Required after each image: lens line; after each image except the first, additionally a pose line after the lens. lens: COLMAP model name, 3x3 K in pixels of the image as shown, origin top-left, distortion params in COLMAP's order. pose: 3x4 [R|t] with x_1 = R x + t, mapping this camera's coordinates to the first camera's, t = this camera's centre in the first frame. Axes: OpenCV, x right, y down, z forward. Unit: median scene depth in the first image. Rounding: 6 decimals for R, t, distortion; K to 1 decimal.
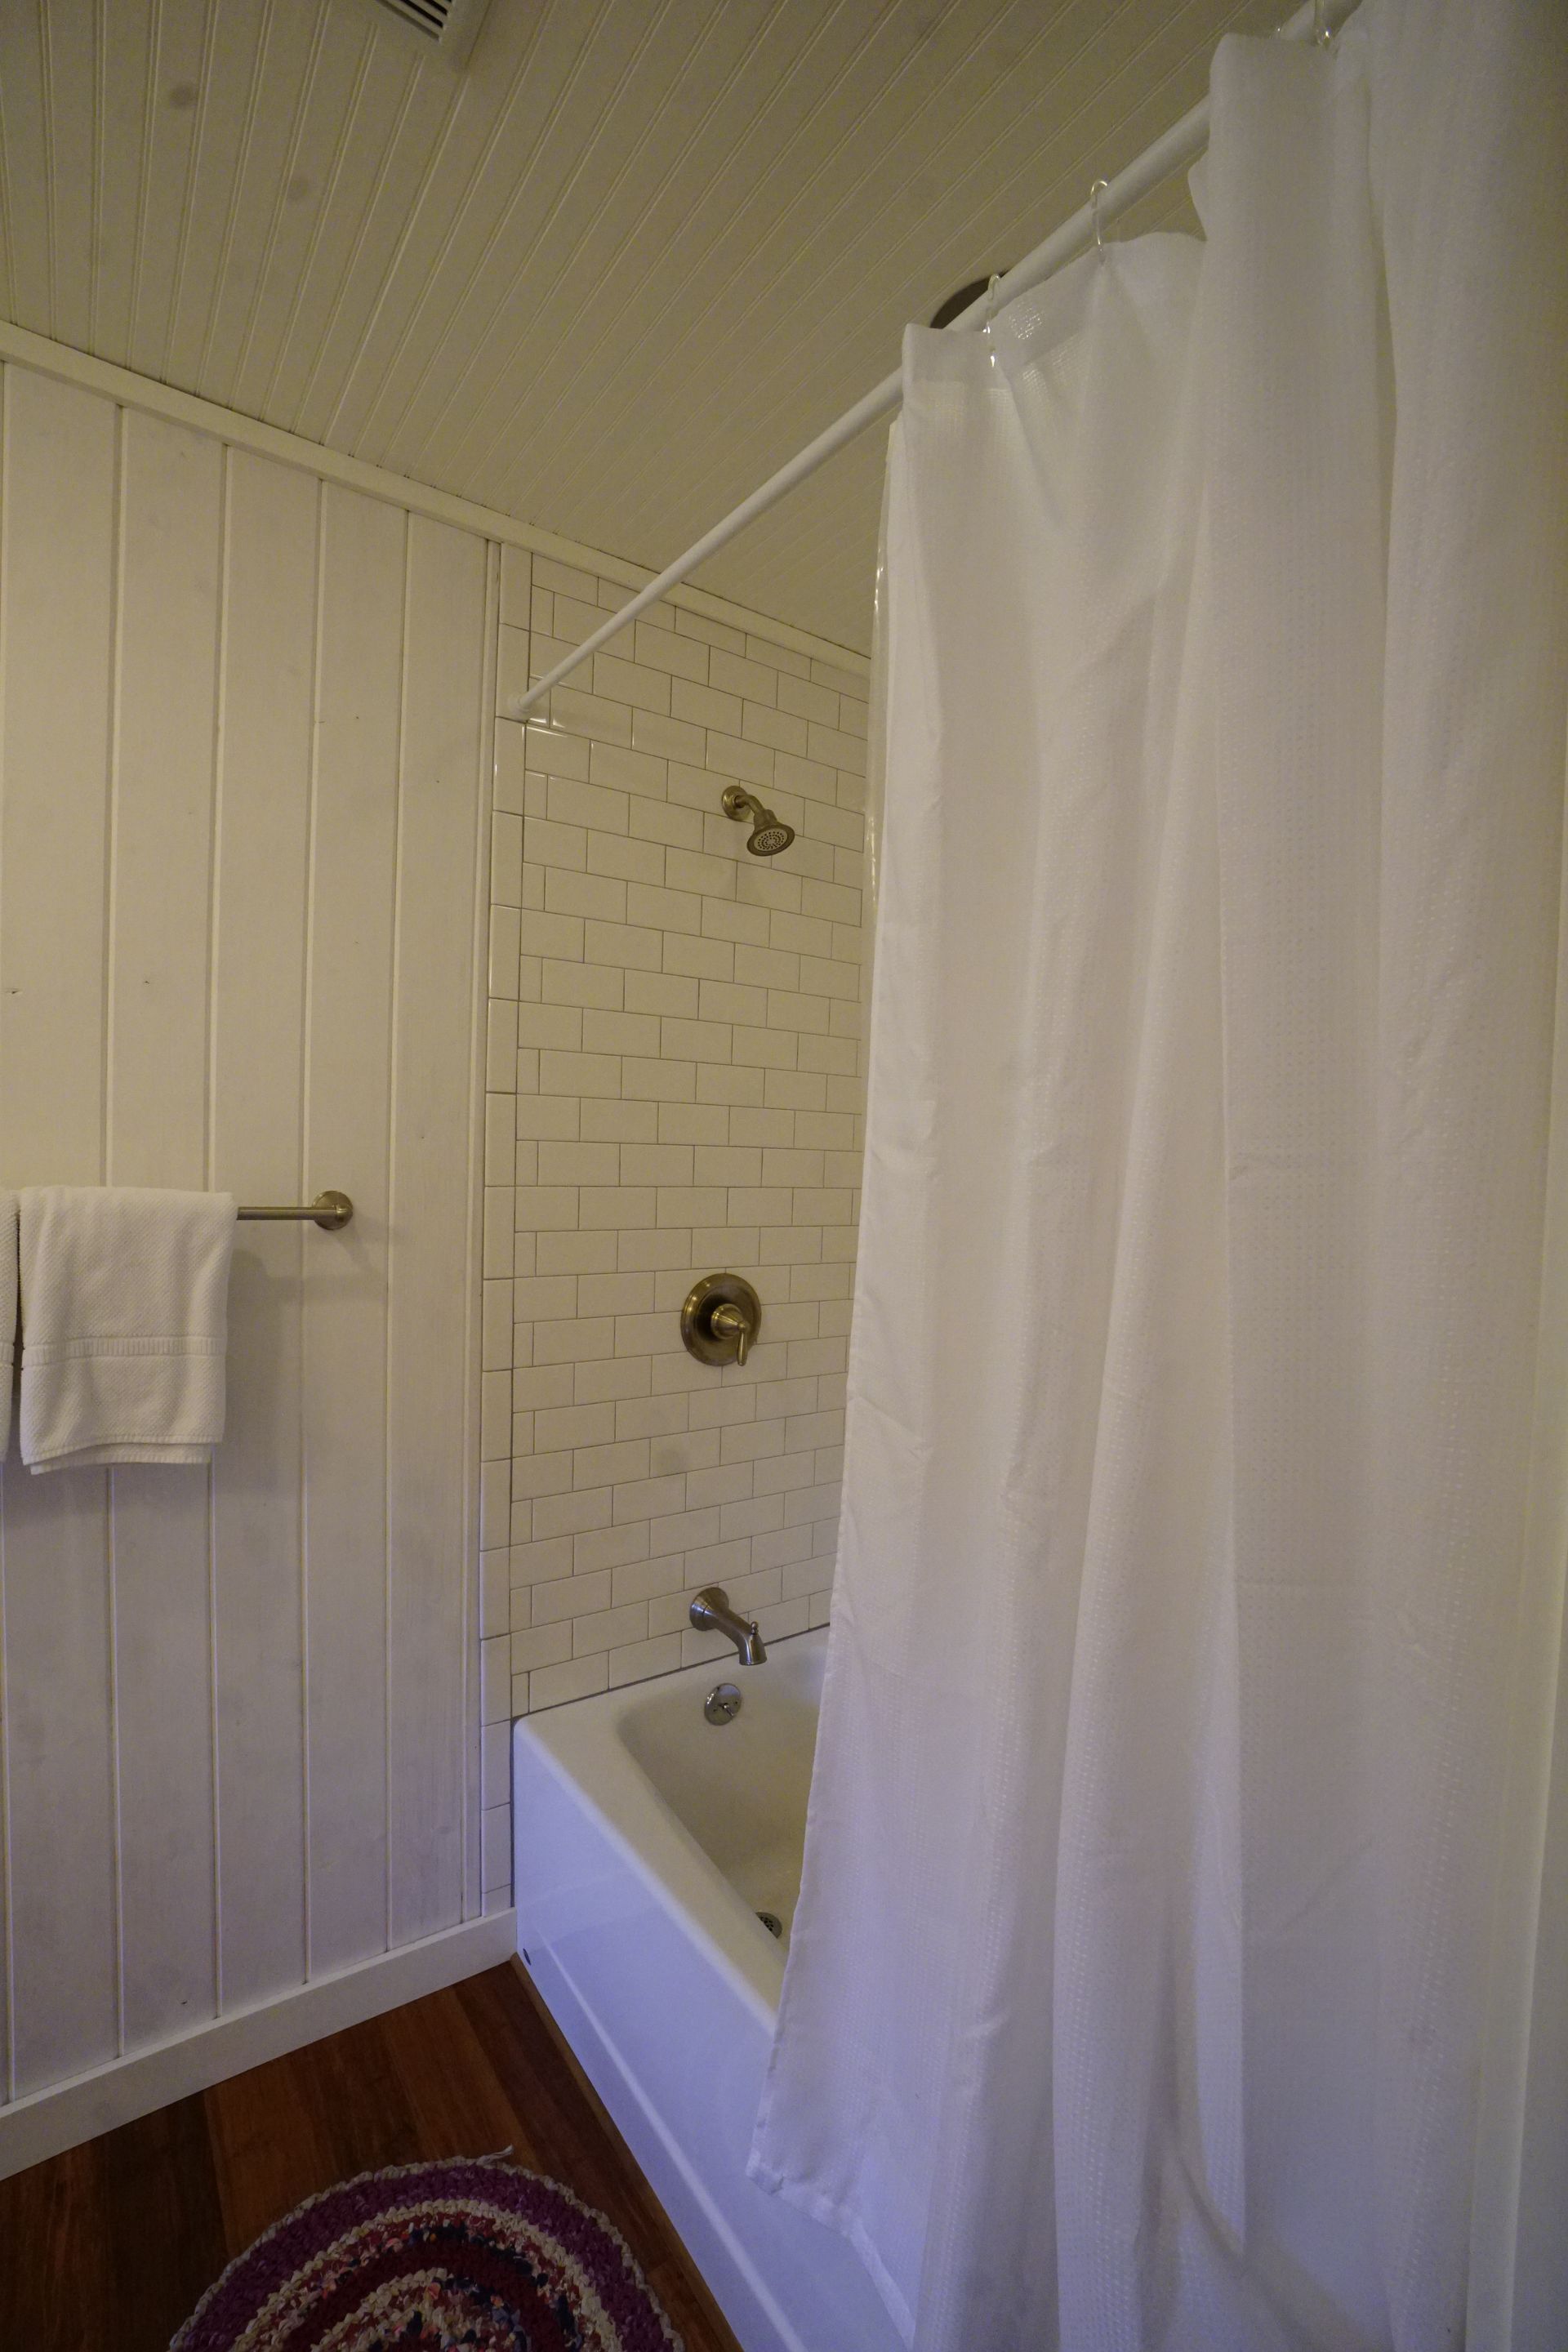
lens RADIAL K [[1039.3, 0, 771.5], [0, 1039.3, 1201.6], [0, 0, 1]] dist [-0.062897, 0.023134]
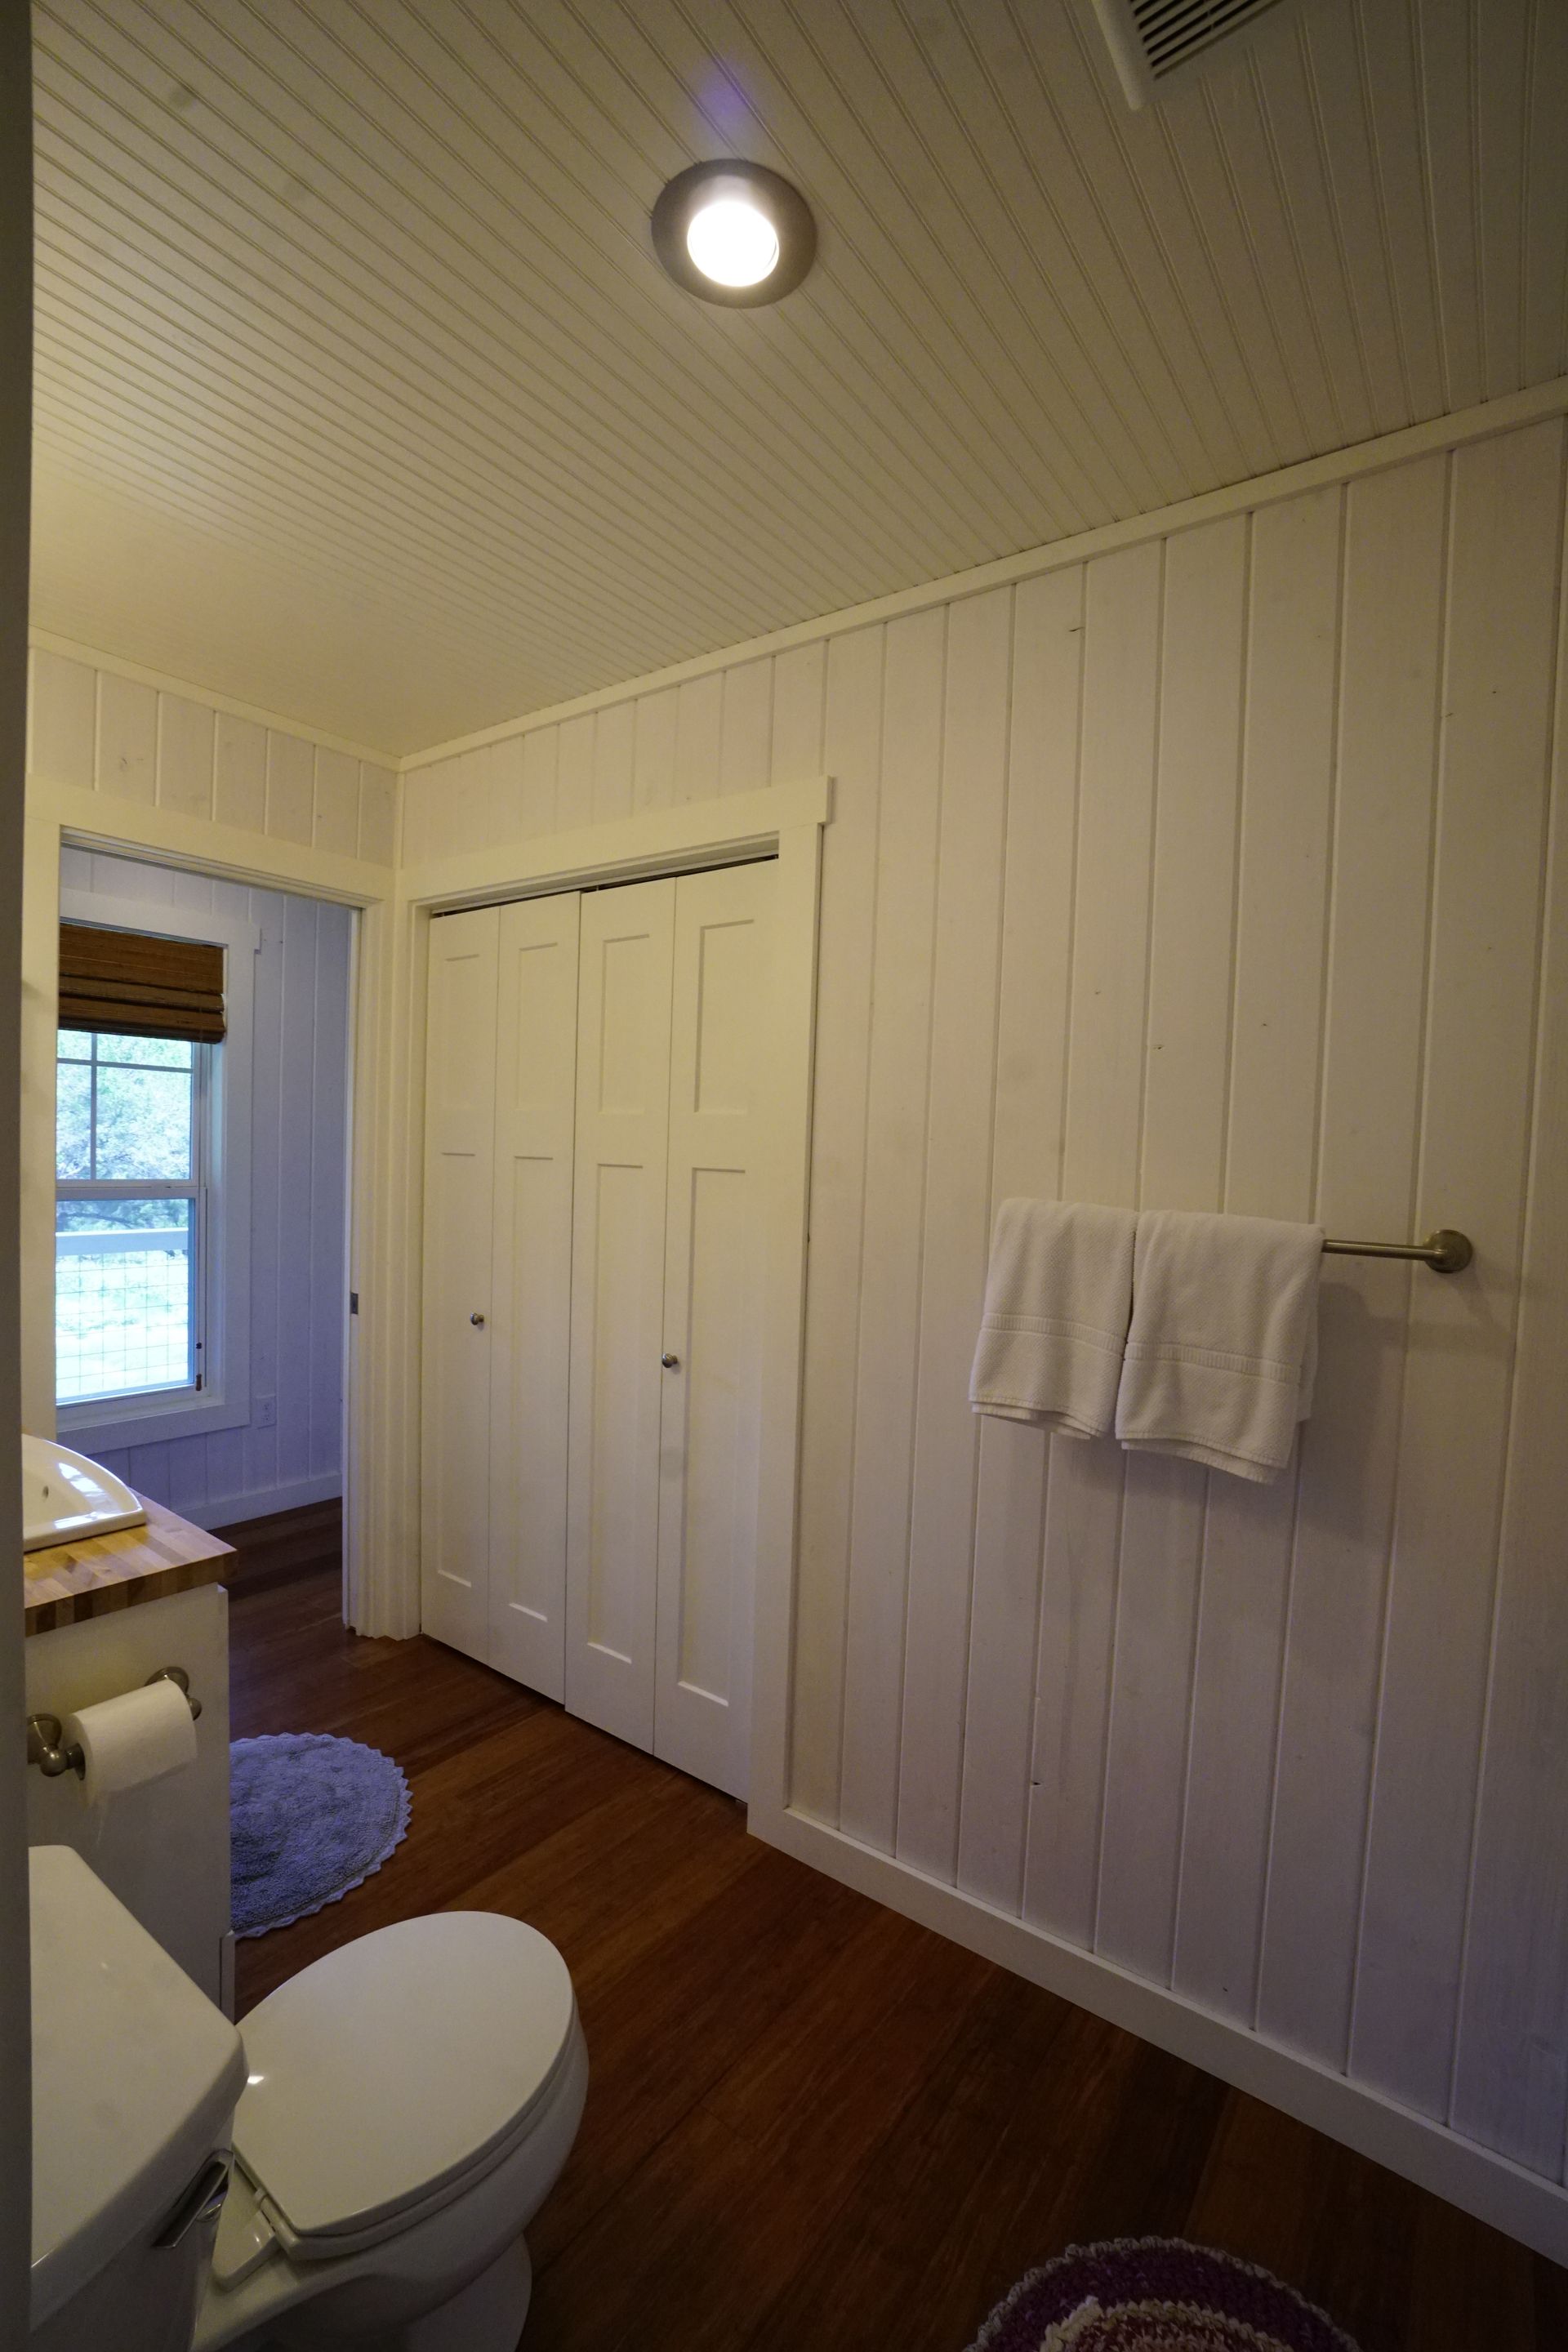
lens RADIAL K [[1039.3, 0, 771.5], [0, 1039.3, 1201.6], [0, 0, 1]] dist [-0.062897, 0.023134]
pose [[0.308091, 0.026333, -0.950993, 0.271334], [-0.060955, 0.998109, 0.007890, -0.006976], [0.949402, 0.055537, 0.309113, 0.190410]]
